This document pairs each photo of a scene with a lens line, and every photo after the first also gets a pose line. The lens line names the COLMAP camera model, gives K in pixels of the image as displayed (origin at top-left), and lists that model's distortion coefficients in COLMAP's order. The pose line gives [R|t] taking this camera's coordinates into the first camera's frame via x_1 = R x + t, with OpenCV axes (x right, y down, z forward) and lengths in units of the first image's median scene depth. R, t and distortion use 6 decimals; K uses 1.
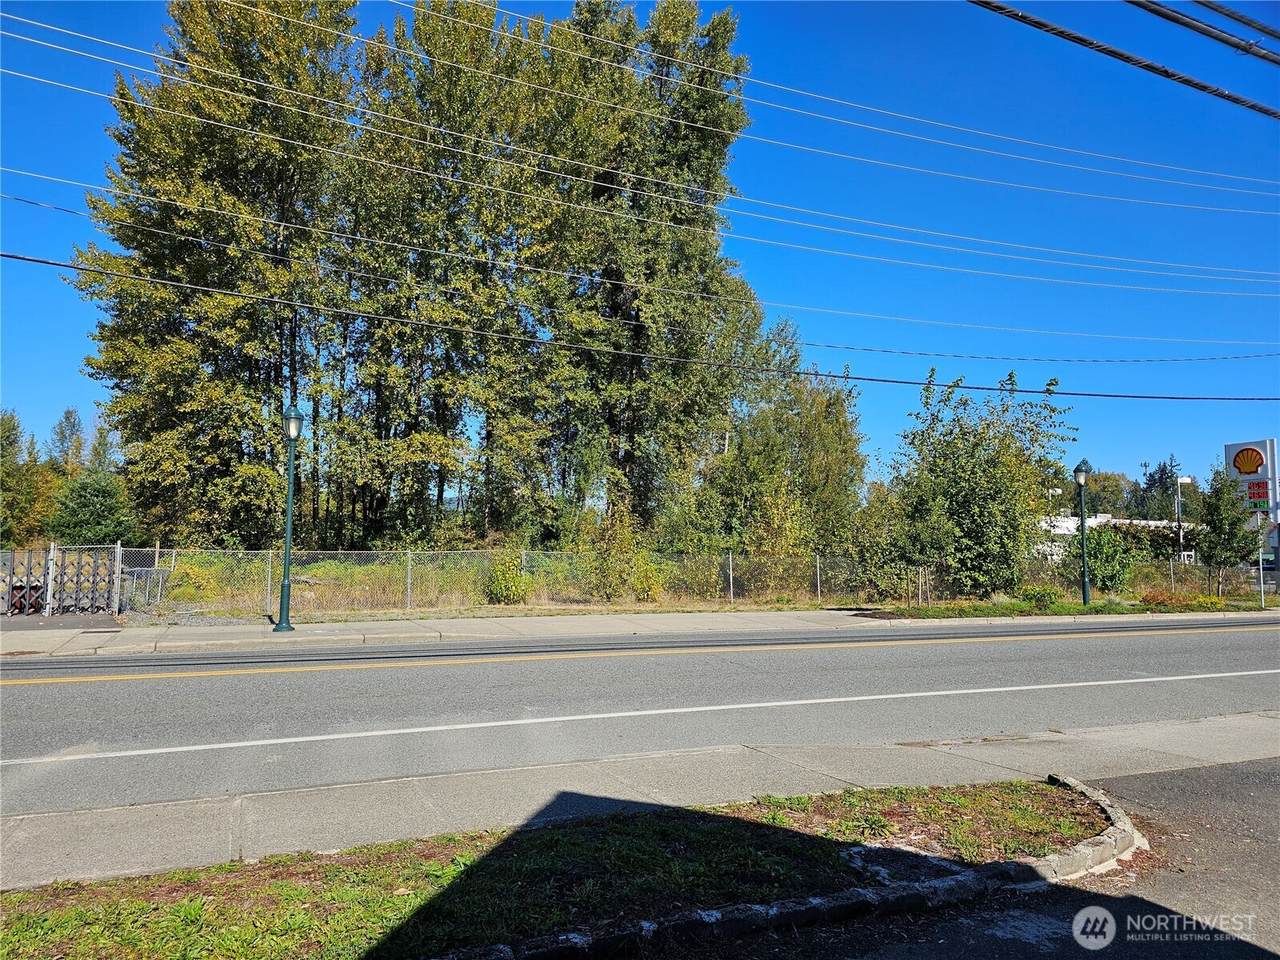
lens RADIAL K [[853.0, 0, 618.6], [0, 853.0, 490.6], [0, 0, 1]] dist [0.048634, -0.046877]
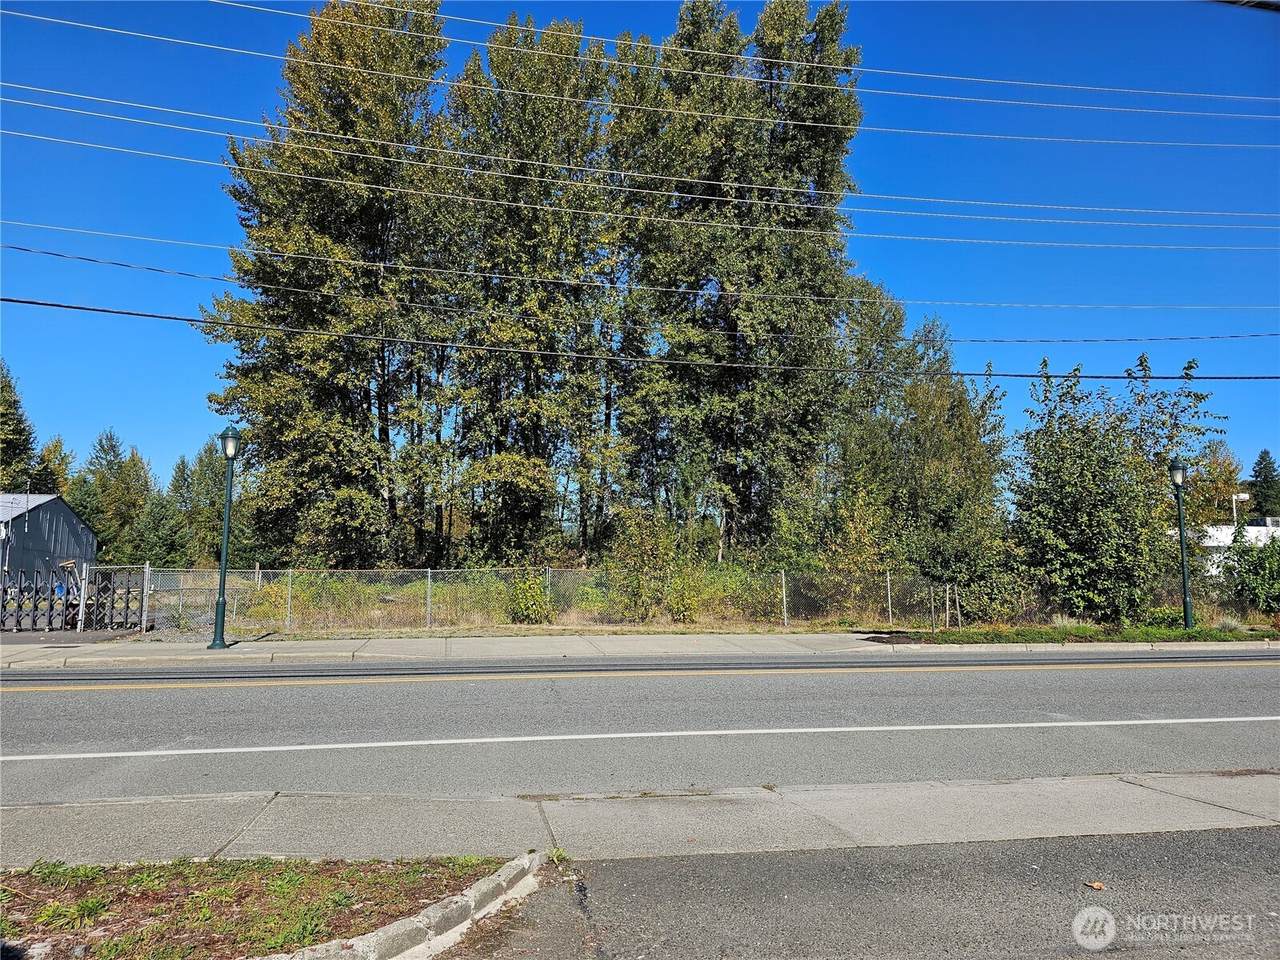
lens RADIAL K [[853.0, 0, 626.6], [0, 853.0, 483.9], [0, 0, 1]] dist [0.048634, -0.046877]
pose [[0.976891, -0.027396, -0.211977, 0.130775], [0.020643, 0.999208, -0.034007, 0.006439], [0.212741, 0.028846, 0.976683, 0.048244]]
